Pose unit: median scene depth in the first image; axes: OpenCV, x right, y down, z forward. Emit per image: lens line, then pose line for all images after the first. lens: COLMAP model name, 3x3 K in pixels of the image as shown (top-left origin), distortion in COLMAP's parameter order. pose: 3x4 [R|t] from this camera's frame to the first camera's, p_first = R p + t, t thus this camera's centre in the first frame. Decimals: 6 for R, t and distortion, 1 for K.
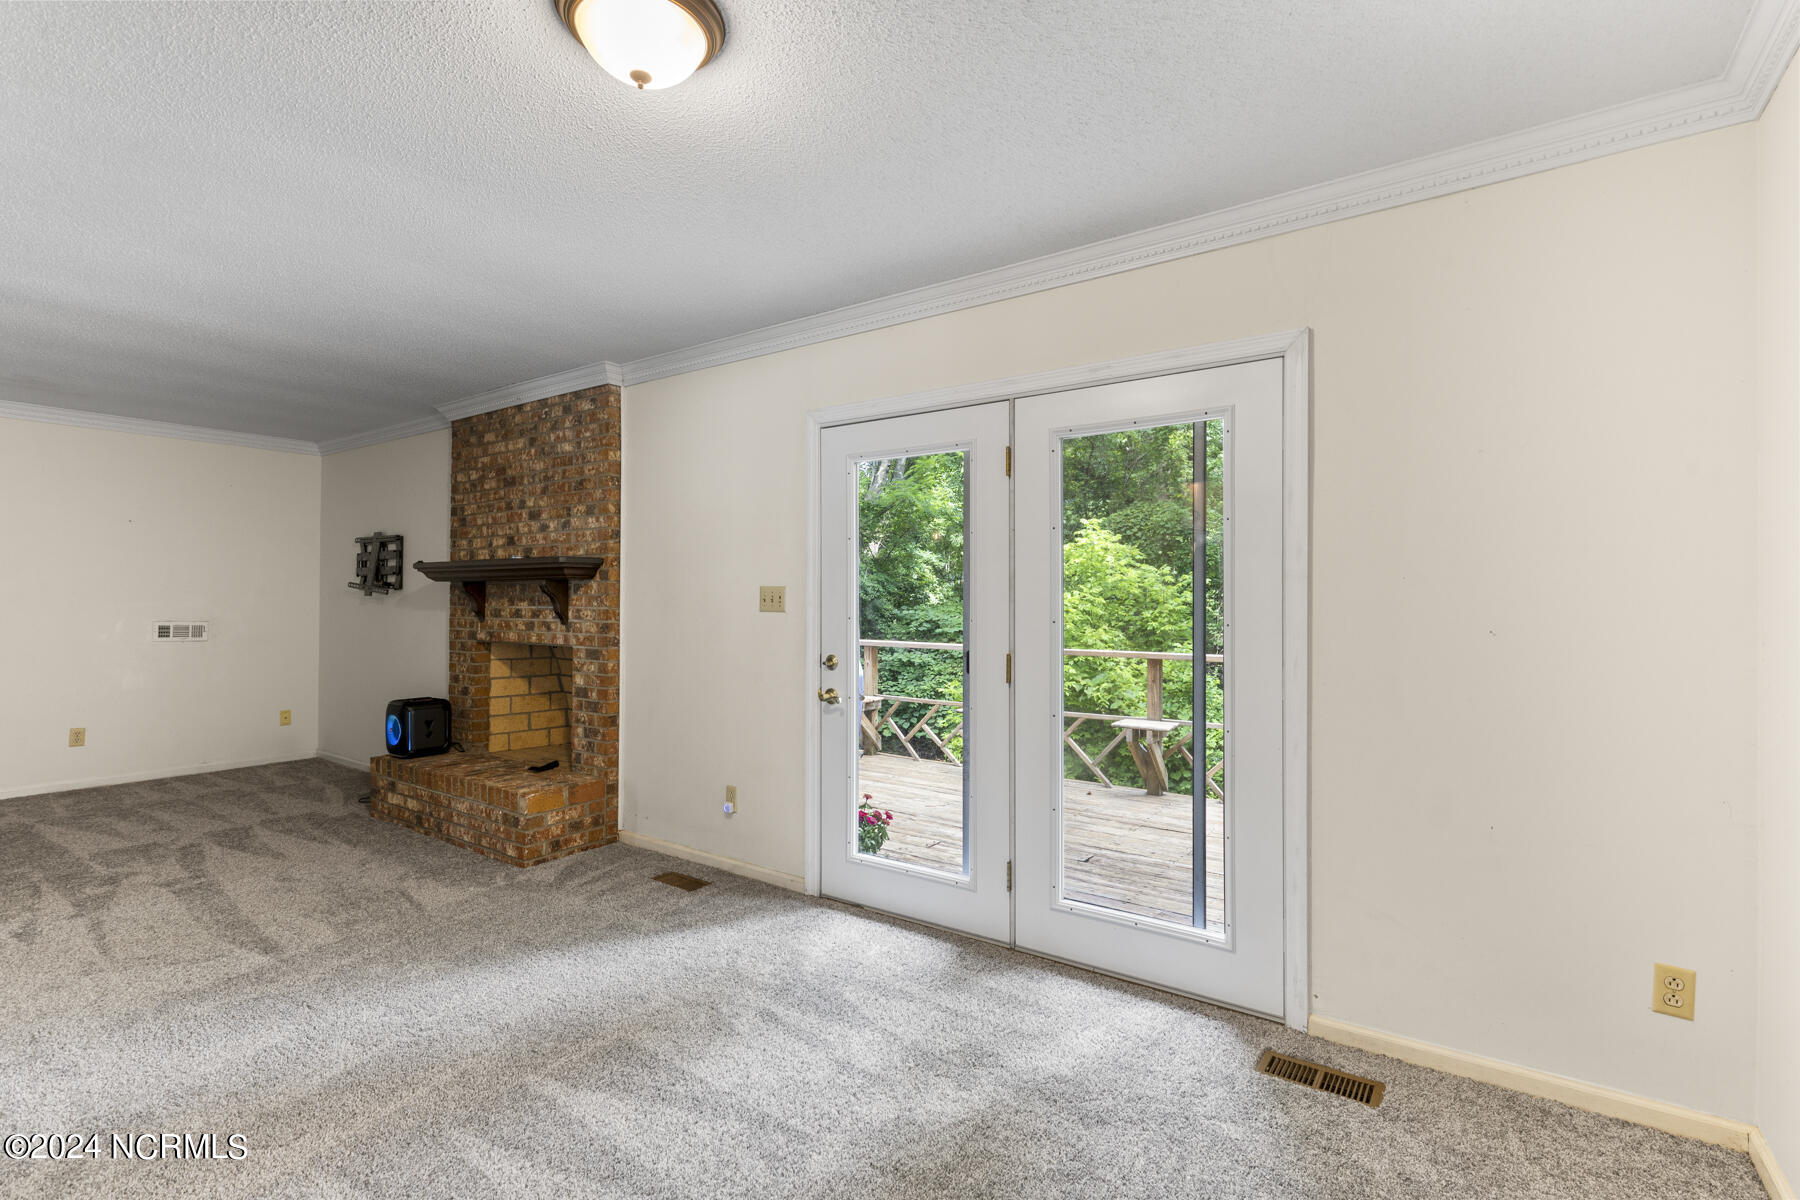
lens RADIAL K [[825.4, 0, 903.8], [0, 825.4, 591.9], [0, 0, 1]] dist [0.005243, -0.002038]
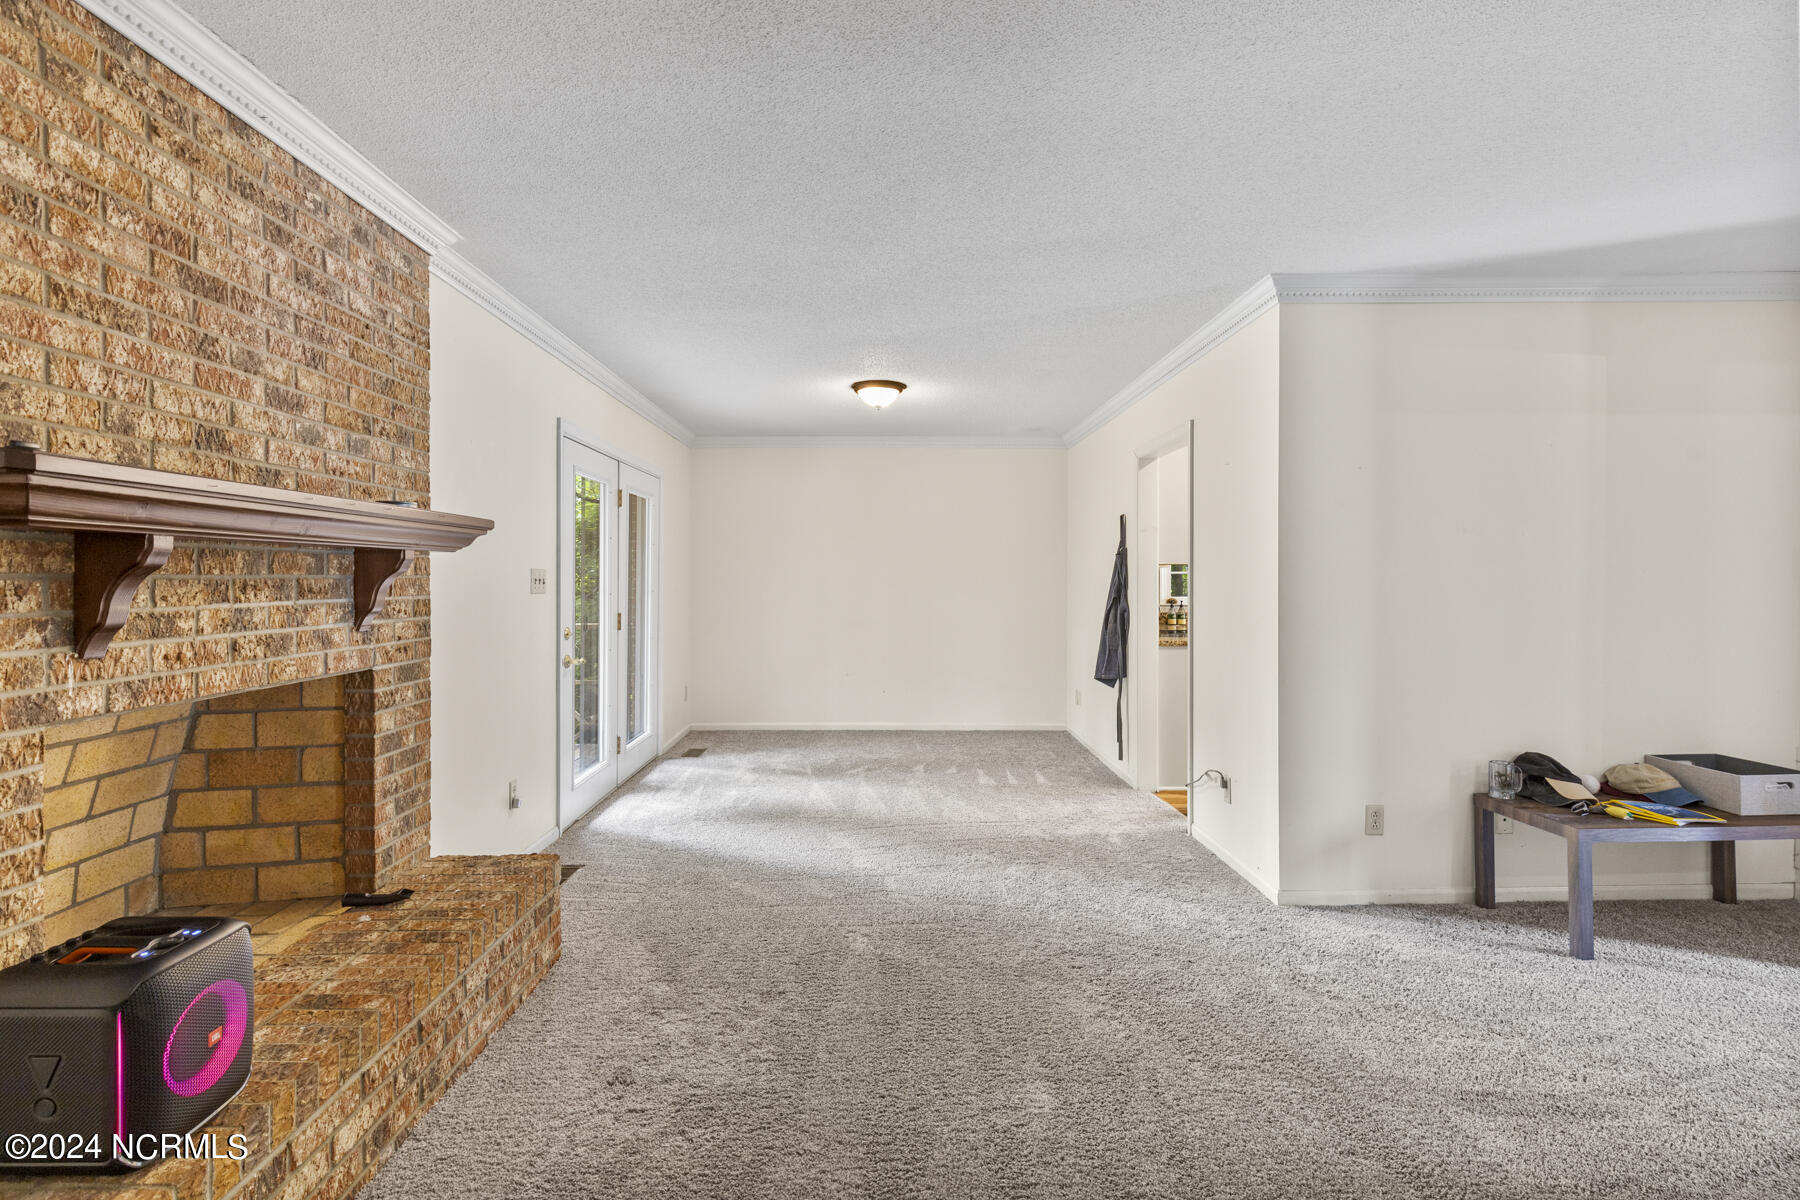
lens RADIAL K [[825.4, 0, 892.7], [0, 825.4, 580.7], [0, 0, 1]] dist [0.005243, -0.002038]
pose [[-0.583106, -0.004610, 0.812383, -1.075619], [-0.007903, 0.999969, 0.000002, 0.003779], [-0.812358, -0.006419, -0.583124, 1.052957]]
